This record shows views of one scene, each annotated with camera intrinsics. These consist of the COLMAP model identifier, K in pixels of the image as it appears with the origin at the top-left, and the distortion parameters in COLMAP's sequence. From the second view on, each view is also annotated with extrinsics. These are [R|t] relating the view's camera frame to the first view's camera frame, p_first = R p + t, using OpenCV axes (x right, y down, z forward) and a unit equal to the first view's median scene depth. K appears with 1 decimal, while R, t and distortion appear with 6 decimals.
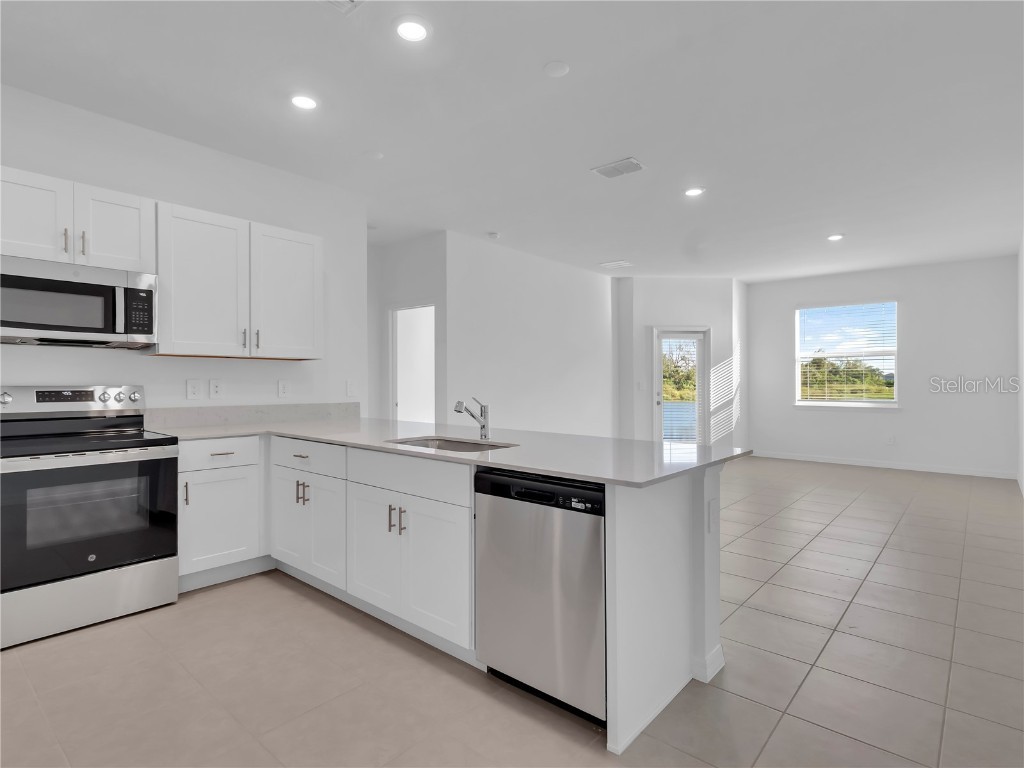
lens RADIAL K [[550.5, 0, 511.0], [0, 550.5, 374.2], [0, 0, 1]] dist [0.005235, 0.002525]
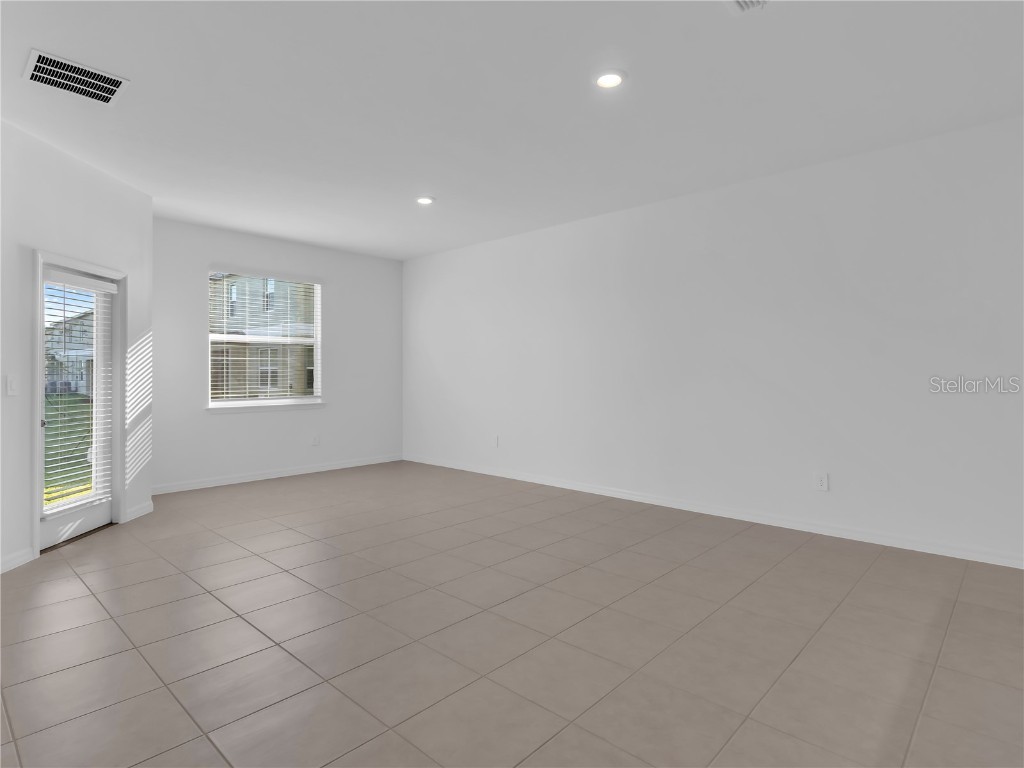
lens RADIAL K [[550.5, 0, 511.0], [0, 550.5, 374.2], [0, 0, 1]] dist [0.005235, 0.002525]
pose [[0.041872, -0.002510, 0.999120, -0.353844], [-0.009445, 0.999951, 0.002908, 0.016595], [-0.999078, -0.009559, 0.041846, 1.255984]]
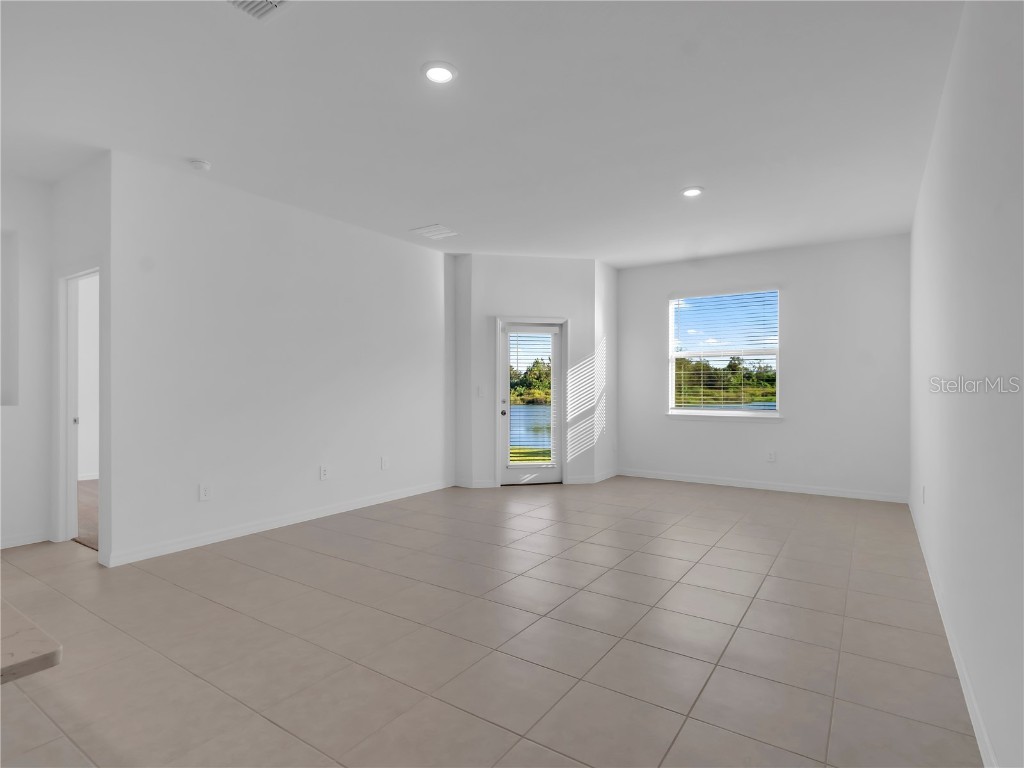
lens RADIAL K [[539.8, 0, 512.0], [0, 539.8, 384.0], [0, 0, 1]] dist [-0.002319, -0.000340]
pose [[0.993167, 0.001226, 0.116695, 0.393914], [-0.002556, 0.999933, 0.011247, 0.004113], [-0.116673, -0.011468, 0.993104, 0.457539]]
